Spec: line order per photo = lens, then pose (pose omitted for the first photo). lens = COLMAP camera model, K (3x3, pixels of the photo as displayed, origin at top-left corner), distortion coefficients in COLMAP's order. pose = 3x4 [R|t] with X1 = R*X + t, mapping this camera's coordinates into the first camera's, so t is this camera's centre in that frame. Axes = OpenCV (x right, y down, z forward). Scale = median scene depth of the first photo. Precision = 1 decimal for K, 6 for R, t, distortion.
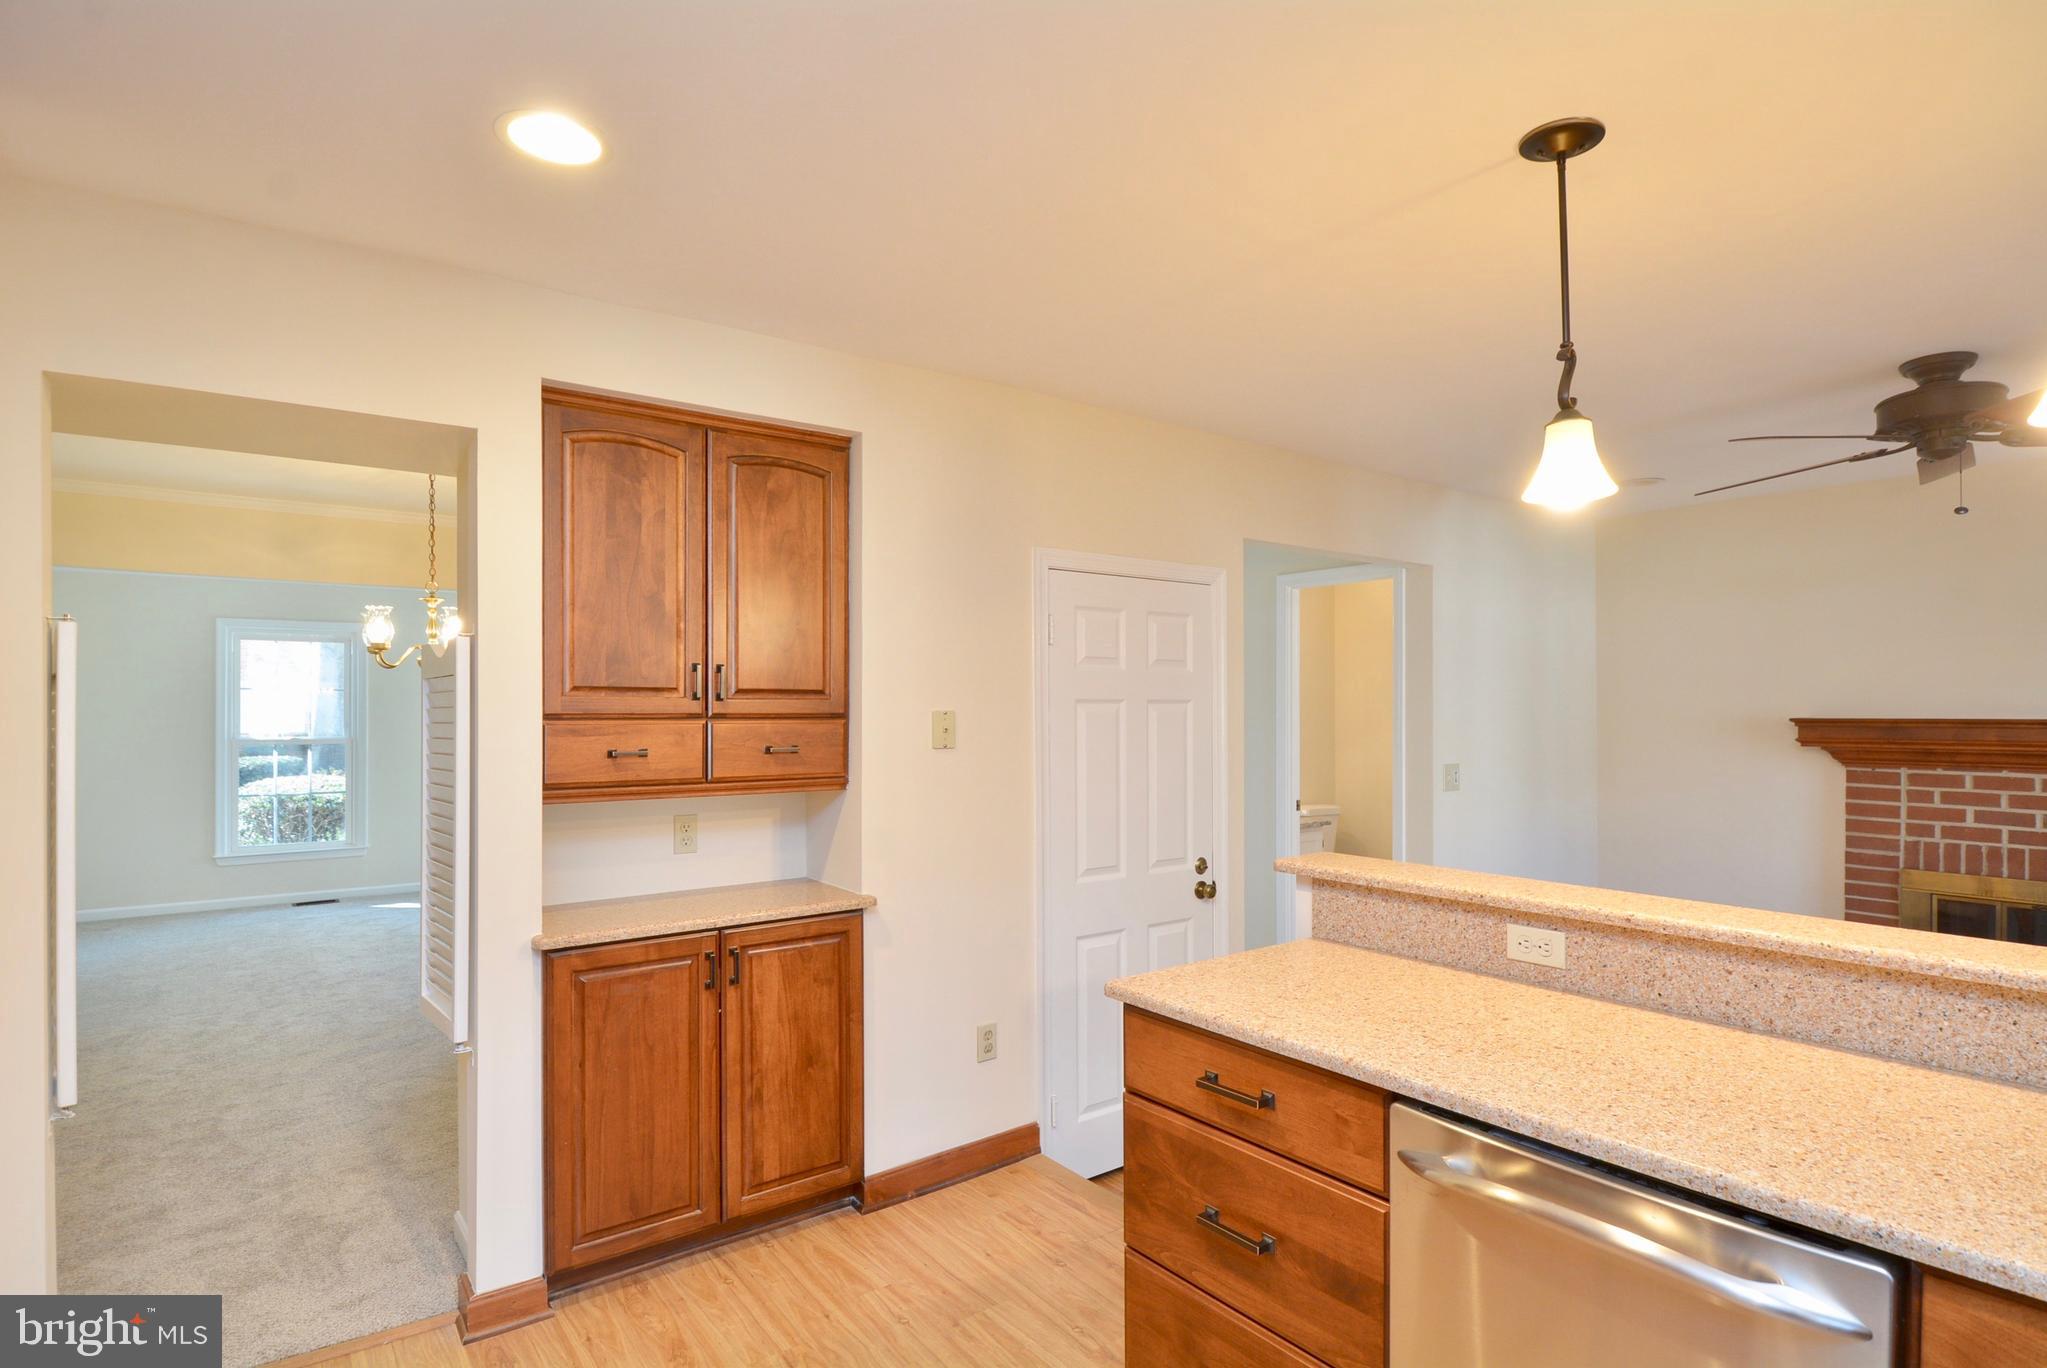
lens RADIAL K [[1051.4, 0, 1032.2], [0, 1051.4, 706.2], [0, 0, 1]] dist [-0.000812, -0.016016]
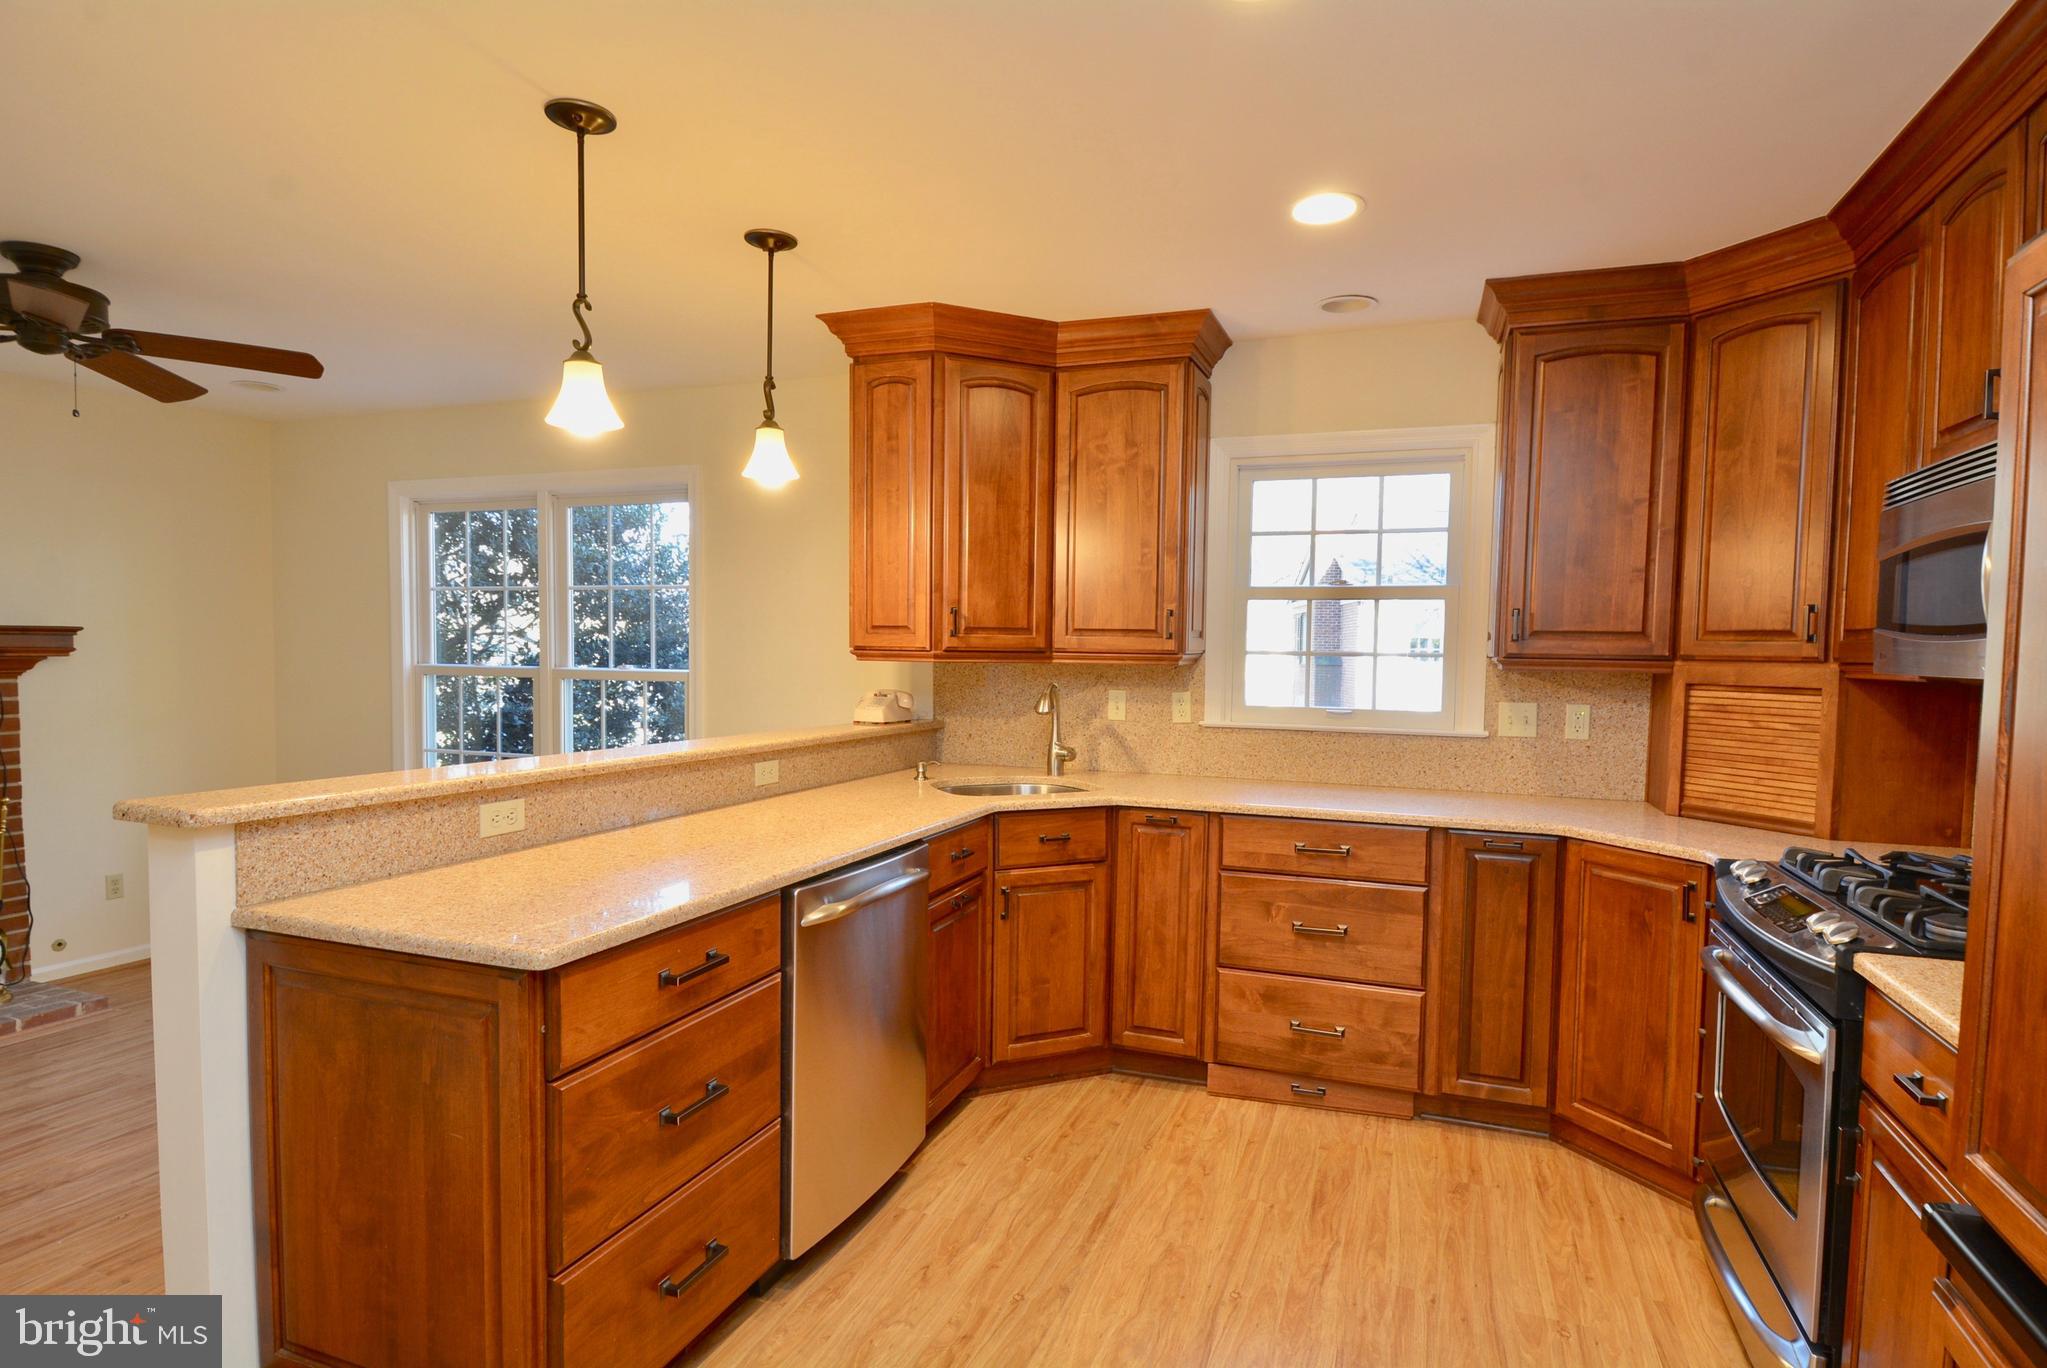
lens RADIAL K [[1060.0, 0, 1045.9], [0, 1060.0, 709.5], [0, 0, 1]] dist [0.023920, -0.027511]
pose [[-0.551437, -0.051131, 0.832648, -0.502884], [-0.017309, 0.998606, 0.049859, 0.033592], [-0.834037, 0.013082, -0.551553, 0.761897]]
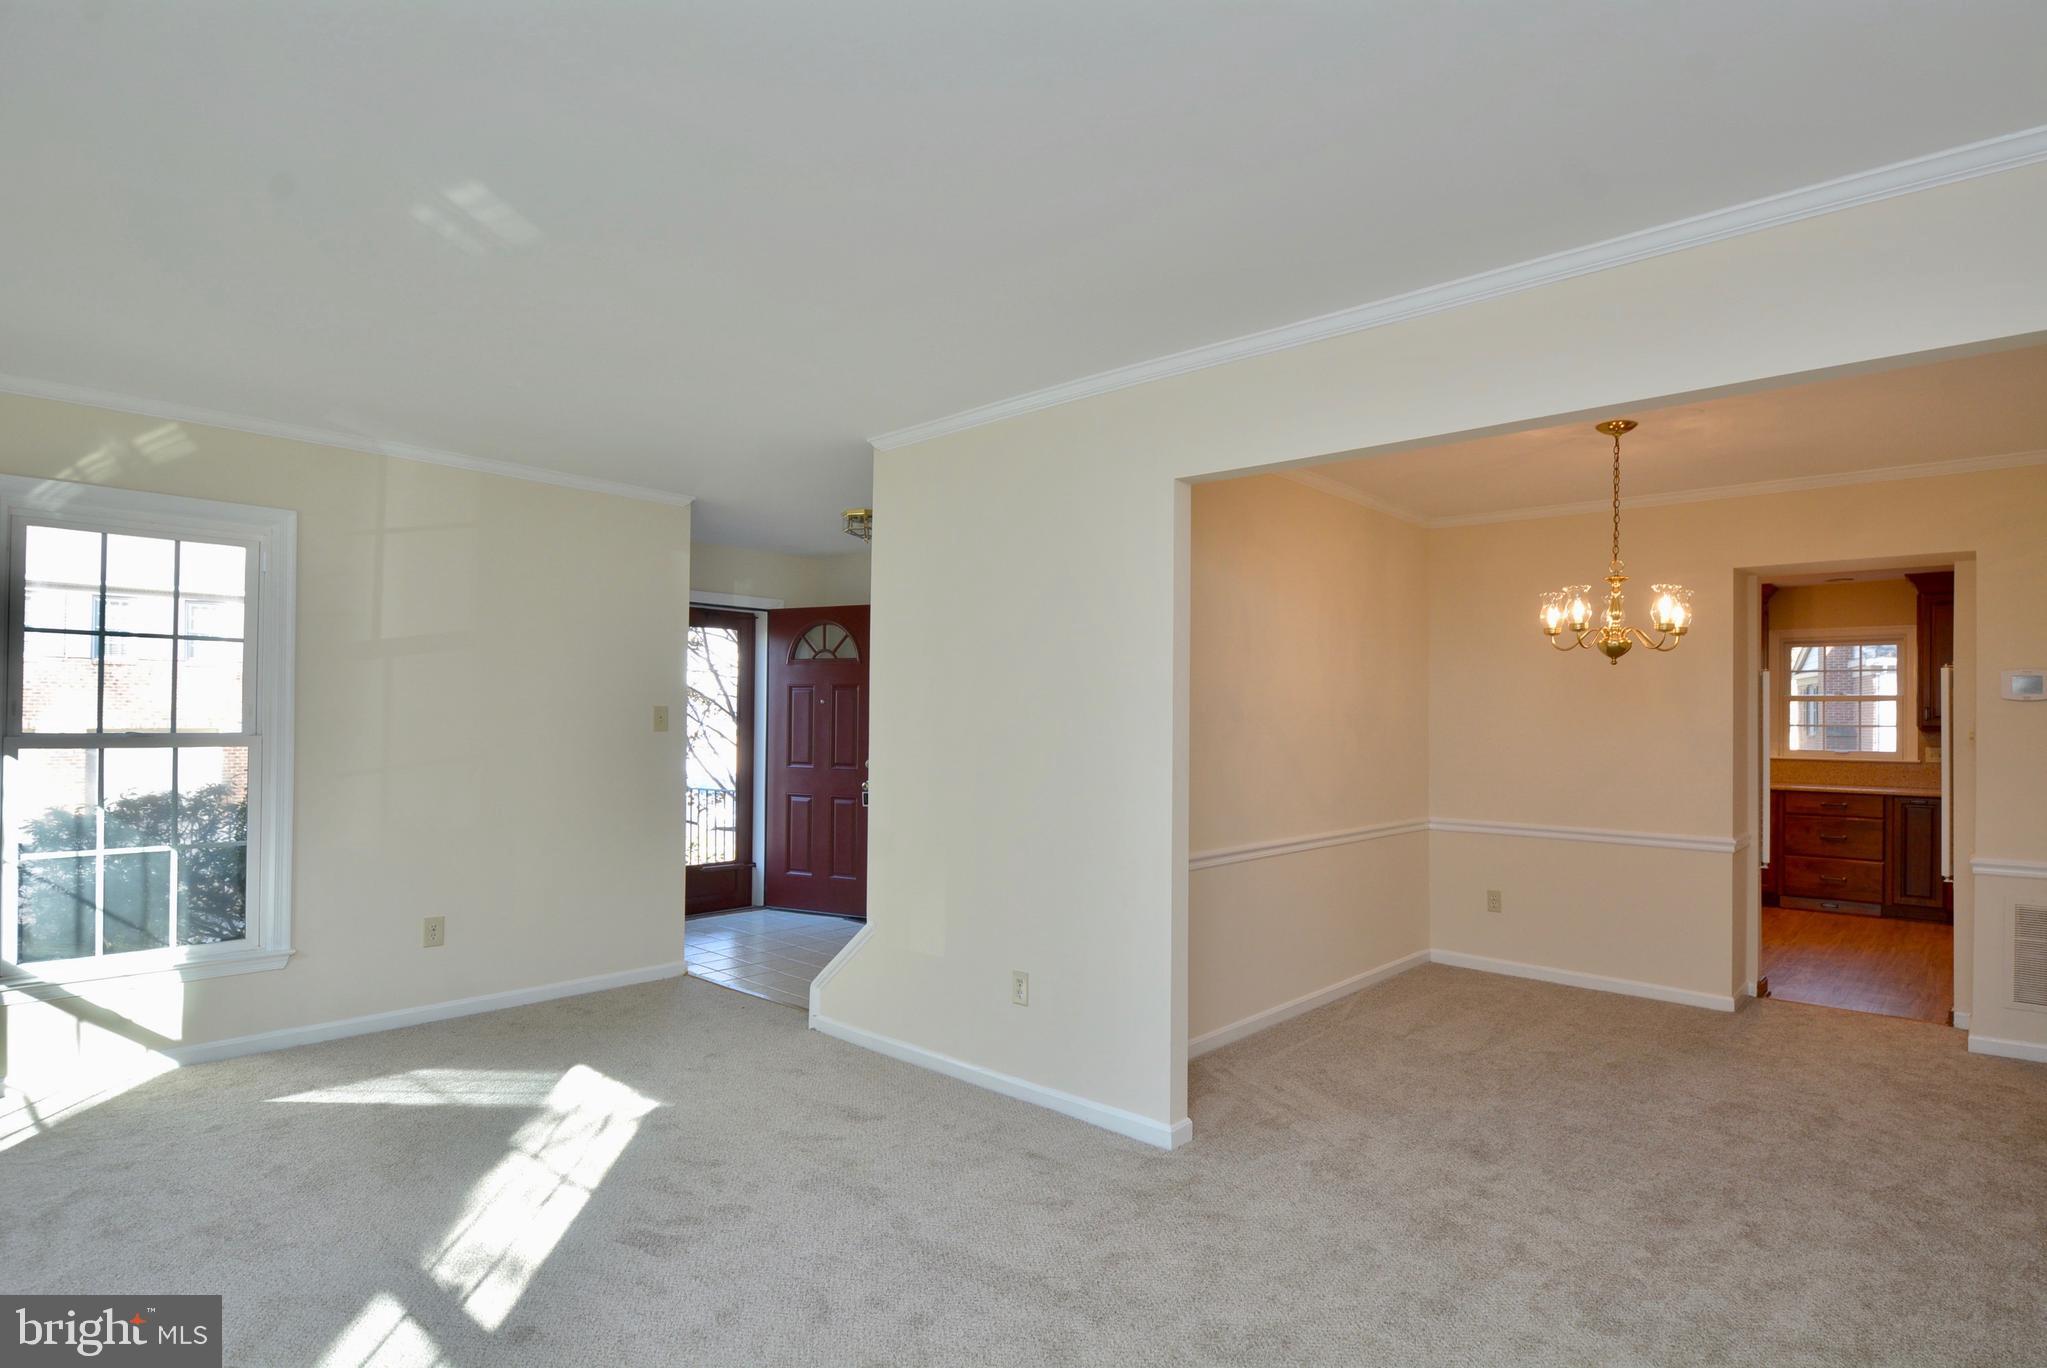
lens RADIAL K [[1060.0, 0, 1045.9], [0, 1060.0, 709.5], [0, 0, 1]] dist [0.023920, -0.027511]
pose [[-0.196272, 0.007119, 0.980524, -1.937493], [-0.011955, 0.999882, -0.009652, 0.033702], [-0.980477, -0.013617, -0.196163, 2.330724]]
